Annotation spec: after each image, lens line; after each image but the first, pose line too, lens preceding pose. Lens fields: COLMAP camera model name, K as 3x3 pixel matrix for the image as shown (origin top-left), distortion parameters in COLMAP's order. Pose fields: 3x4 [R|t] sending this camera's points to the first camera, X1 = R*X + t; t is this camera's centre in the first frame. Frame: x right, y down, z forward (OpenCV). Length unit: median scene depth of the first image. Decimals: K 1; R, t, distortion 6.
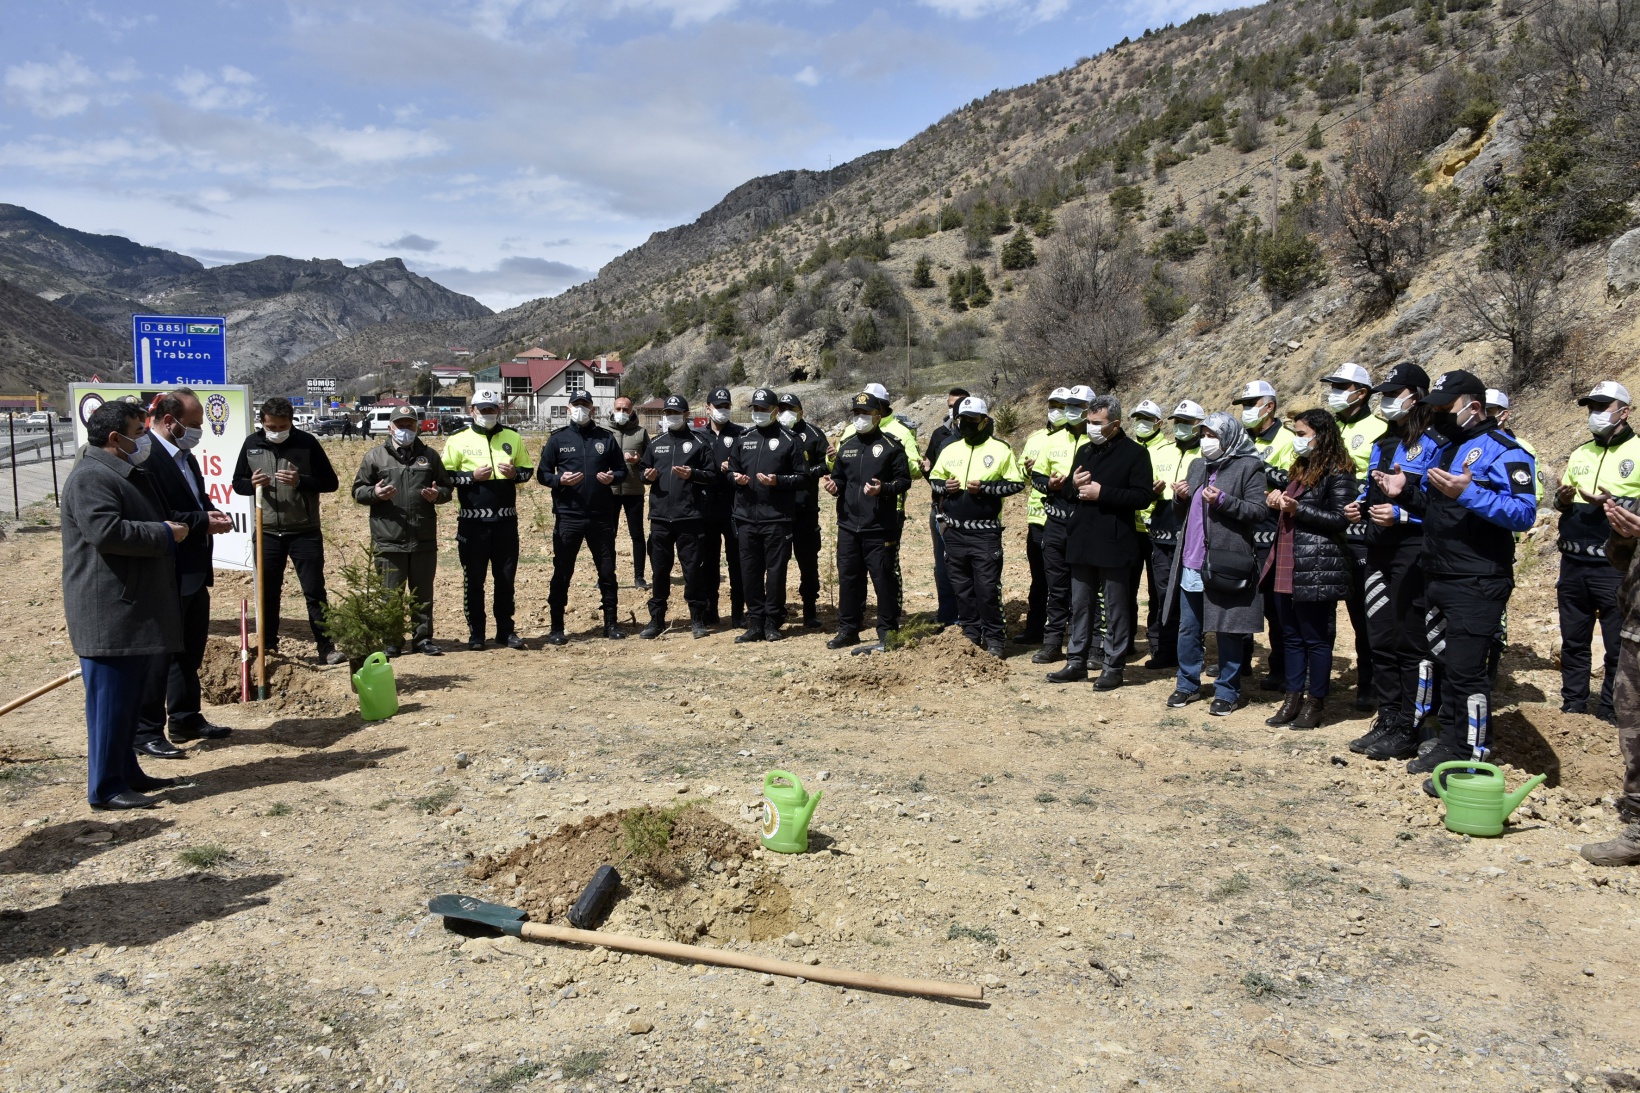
lens RADIAL K [[1278.5, 0, 813.9], [0, 1278.5, 559.1], [0, 0, 1]] dist [-0.037655, -0.010323]
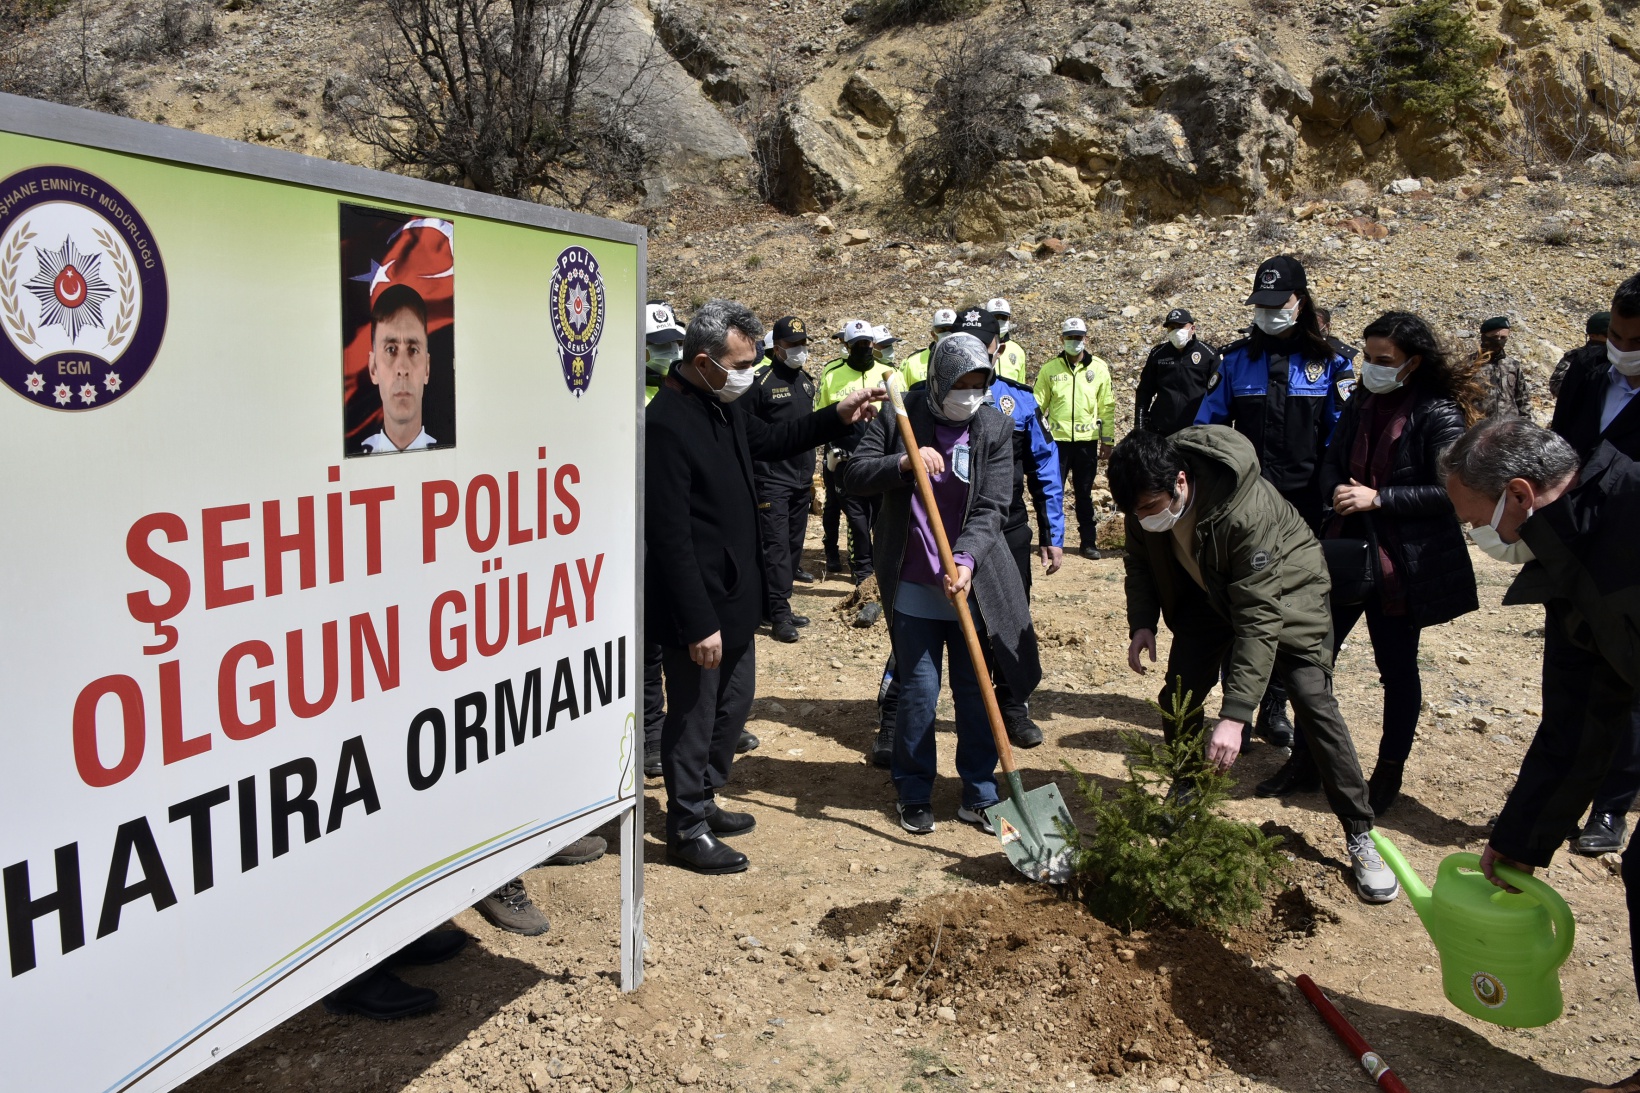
lens RADIAL K [[1278.5, 0, 820.7], [0, 1278.5, 539.1], [0, 0, 1]] dist [-0.037655, -0.010323]
pose [[0.041218, -0.147811, 0.988156, -0.125362], [0.131249, 0.981228, 0.141300, -0.016350], [-0.990492, 0.123871, 0.059845, 0.154873]]
